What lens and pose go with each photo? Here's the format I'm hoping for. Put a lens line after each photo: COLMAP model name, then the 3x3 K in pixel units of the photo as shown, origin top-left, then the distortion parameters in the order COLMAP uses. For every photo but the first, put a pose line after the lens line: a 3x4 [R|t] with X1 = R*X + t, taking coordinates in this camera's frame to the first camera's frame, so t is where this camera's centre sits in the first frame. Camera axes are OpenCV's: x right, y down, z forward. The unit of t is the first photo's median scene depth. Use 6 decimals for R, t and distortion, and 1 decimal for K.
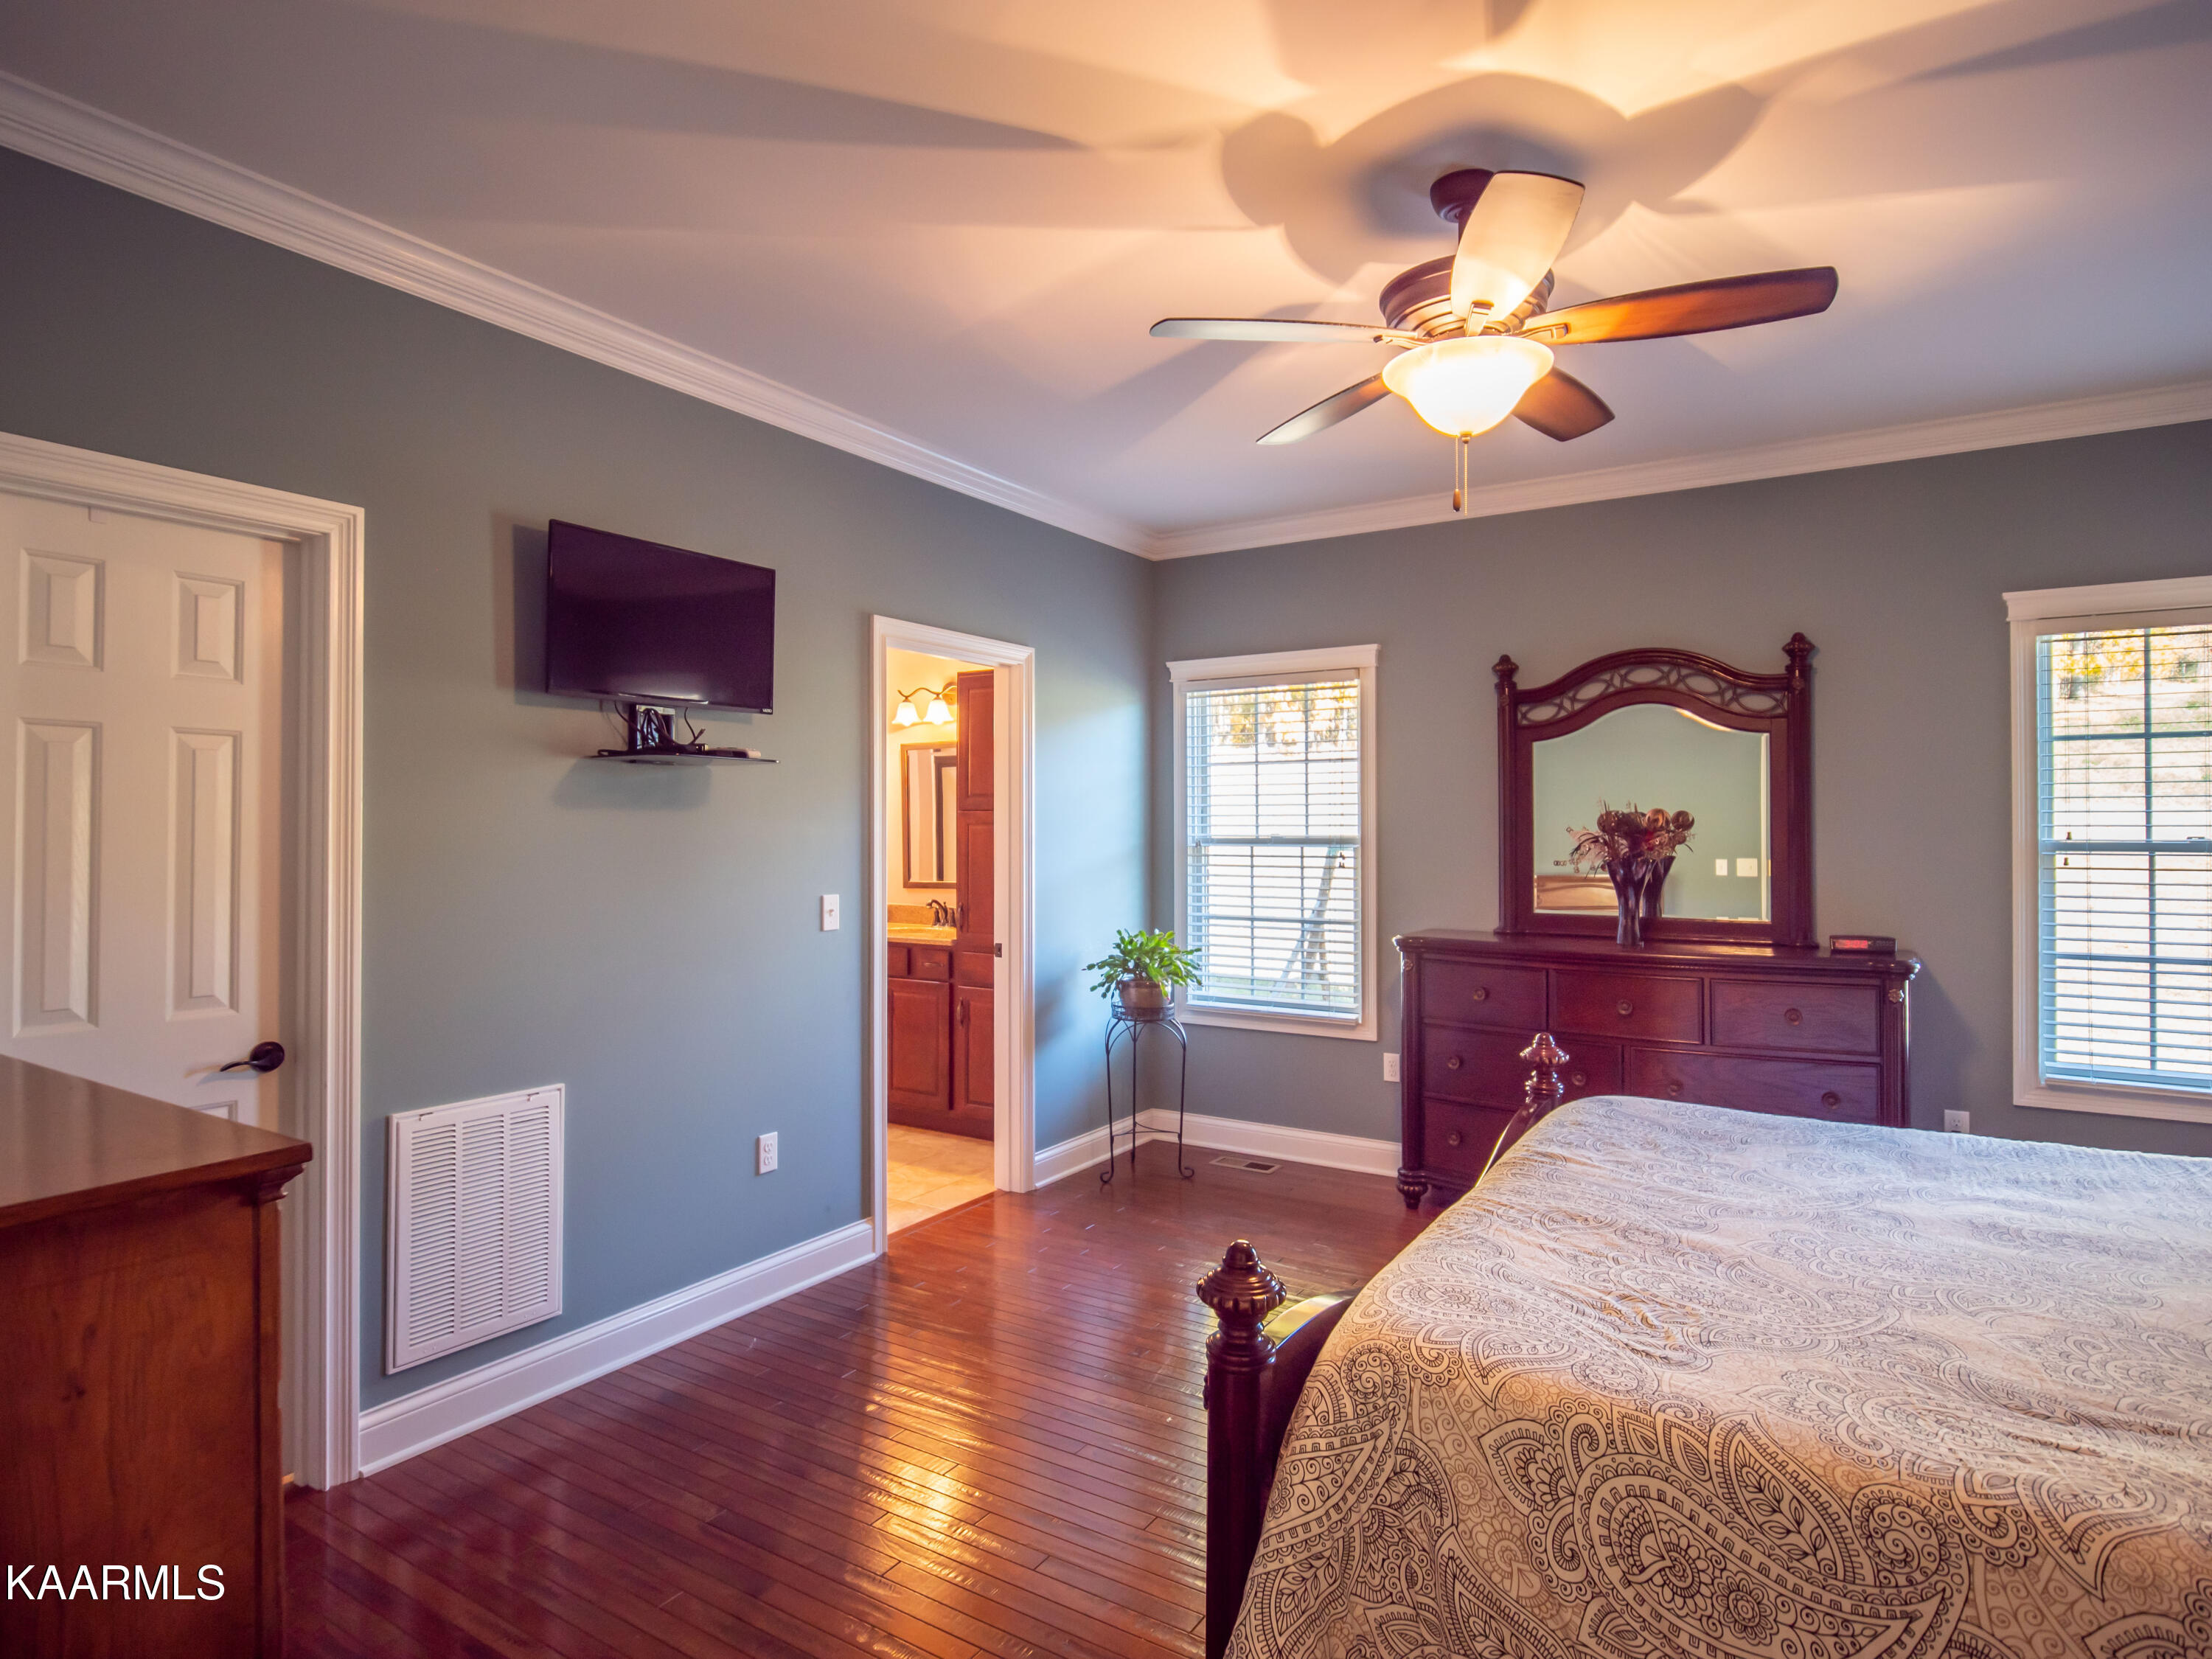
lens RADIAL K [[1209.2, 0, 1103.3], [0, 1209.2, 824.2], [0, 0, 1]] dist [-0.005280, -0.001870]
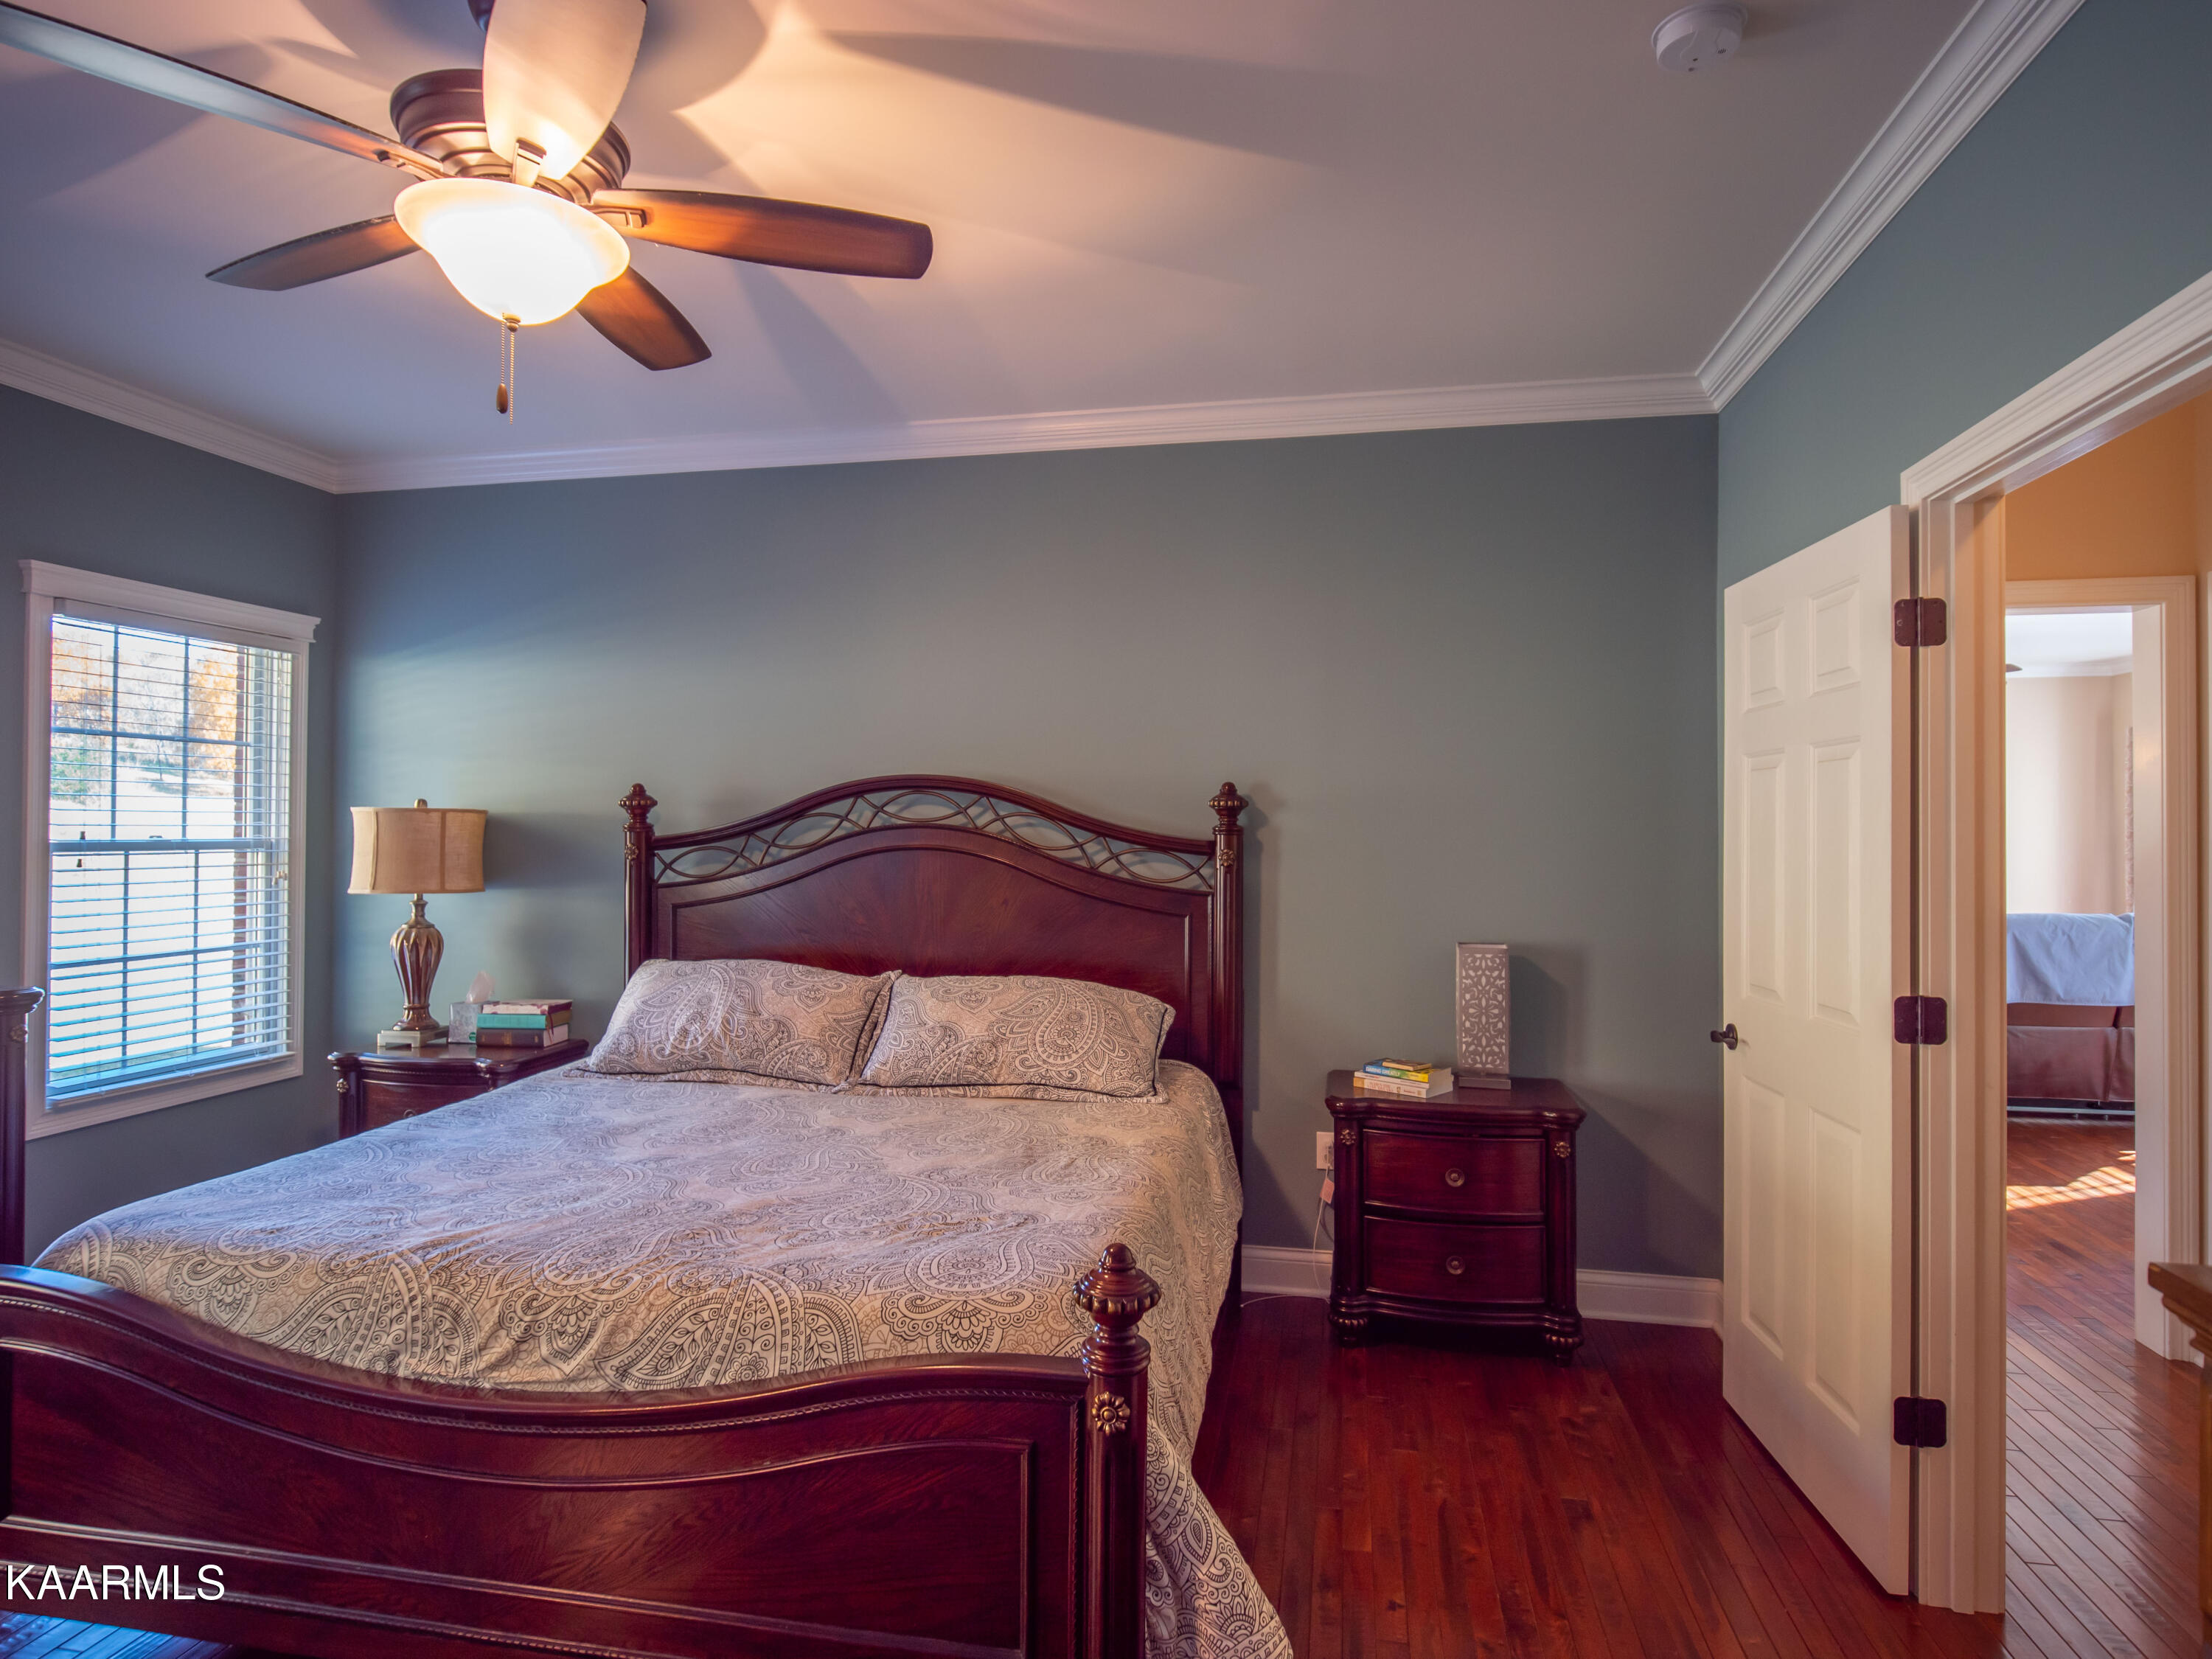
lens RADIAL K [[1209.2, 0, 1102.9], [0, 1209.2, 827.5], [0, 0, 1]] dist [-0.005280, -0.001870]
pose [[-0.363336, 0.002239, 0.931655, -0.614819], [-0.007356, 0.999959, -0.005272, 0.004277], [-0.931629, -0.008769, -0.363305, 1.037644]]
